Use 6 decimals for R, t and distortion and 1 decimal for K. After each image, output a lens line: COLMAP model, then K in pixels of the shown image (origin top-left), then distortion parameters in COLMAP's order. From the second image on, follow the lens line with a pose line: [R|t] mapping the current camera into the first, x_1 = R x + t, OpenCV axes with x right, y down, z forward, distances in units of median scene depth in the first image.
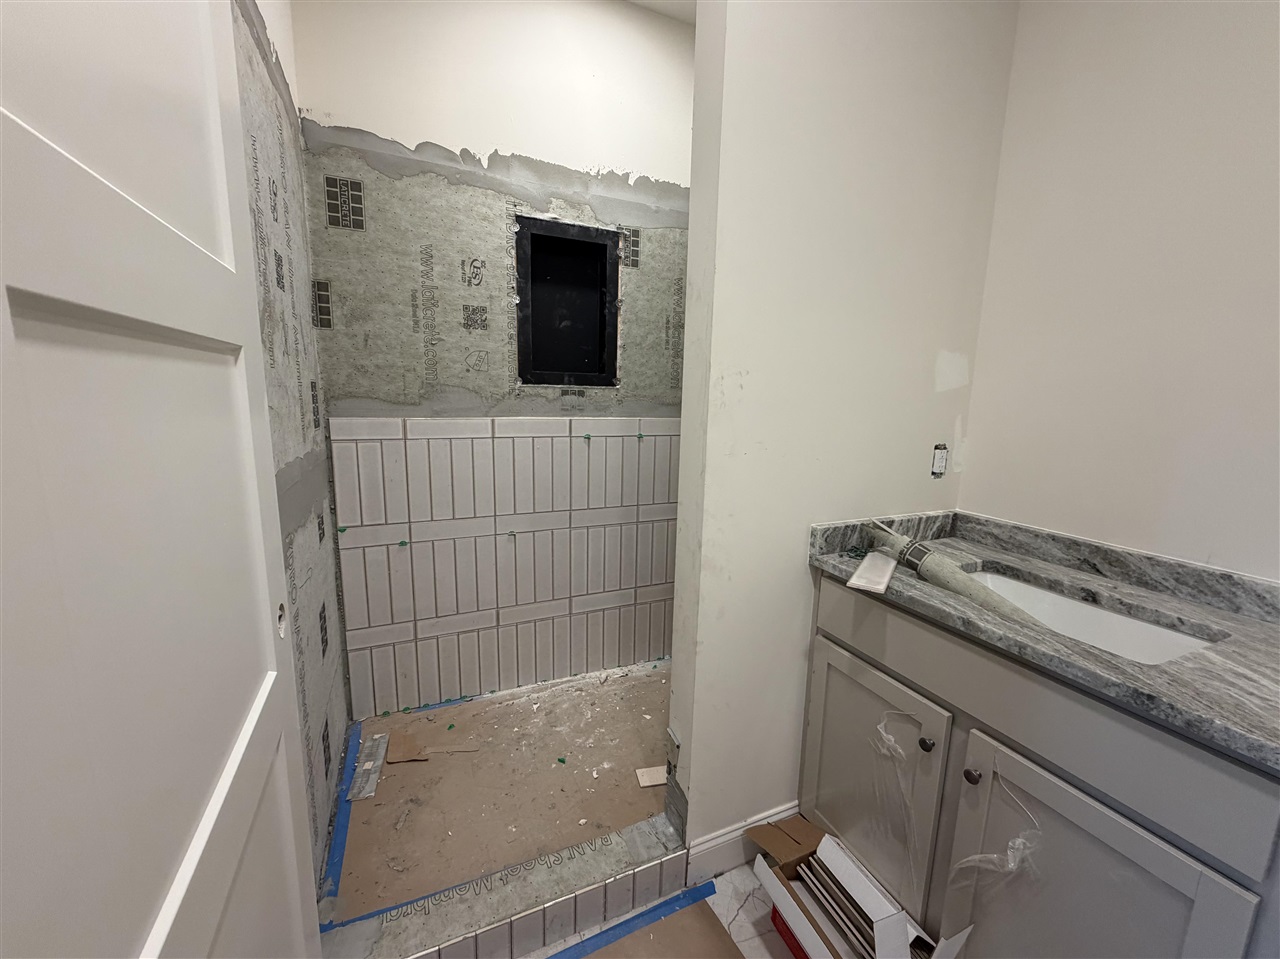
lens RADIAL K [[515.9, 0, 631.6], [0, 515.9, 481.7], [0, 0, 1]] dist [0.001502, -0.000235]
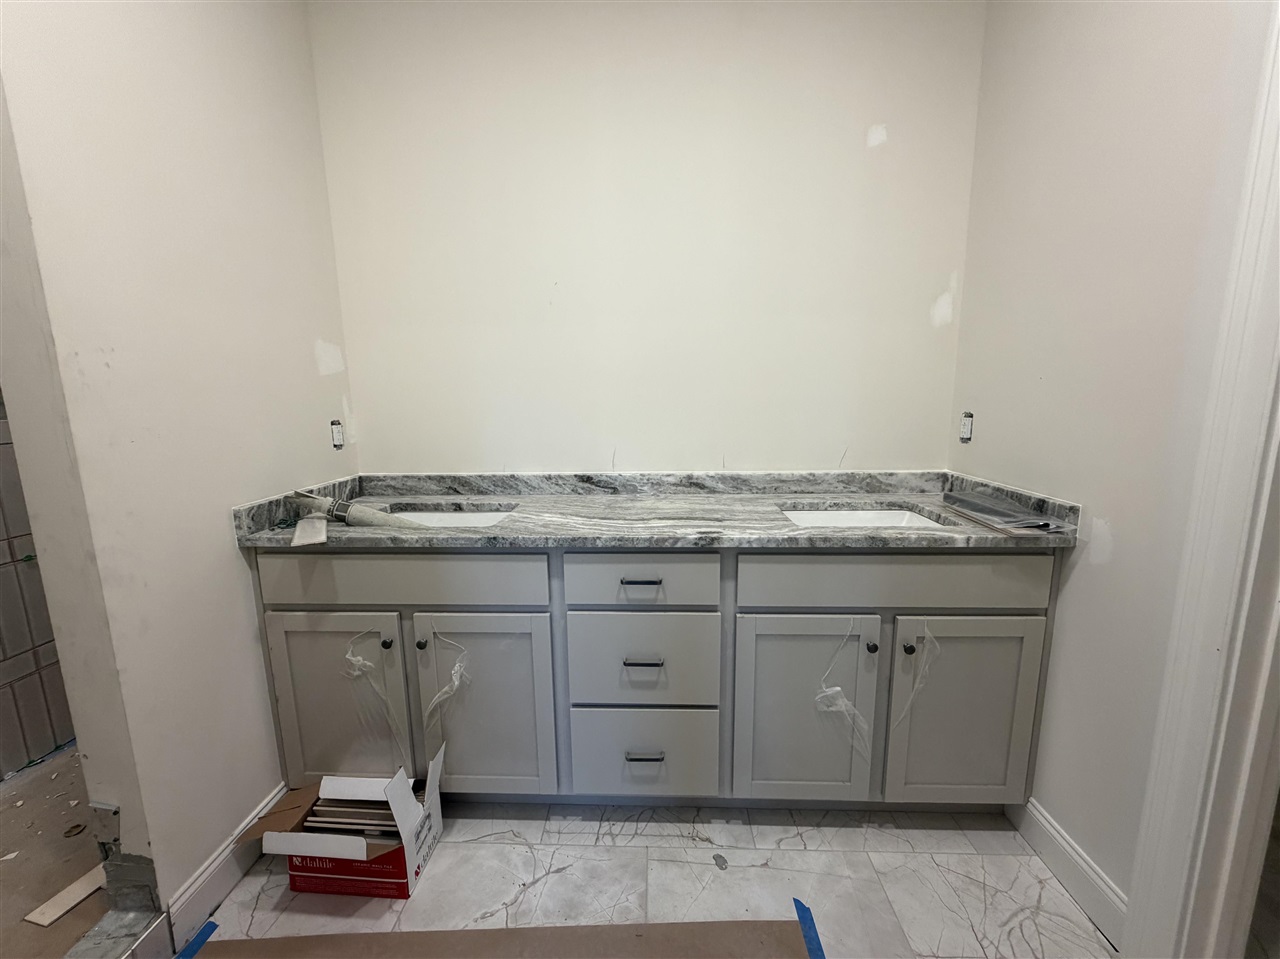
lens RADIAL K [[515.9, 0, 636.1], [0, 515.9, 485.6], [0, 0, 1]] dist [0.001502, -0.000235]
pose [[0.449260, -0.183617, 0.874328, -0.174781], [0.174363, 0.977853, 0.115764, 0.065487], [-0.876221, 0.100442, 0.471326, -0.166721]]
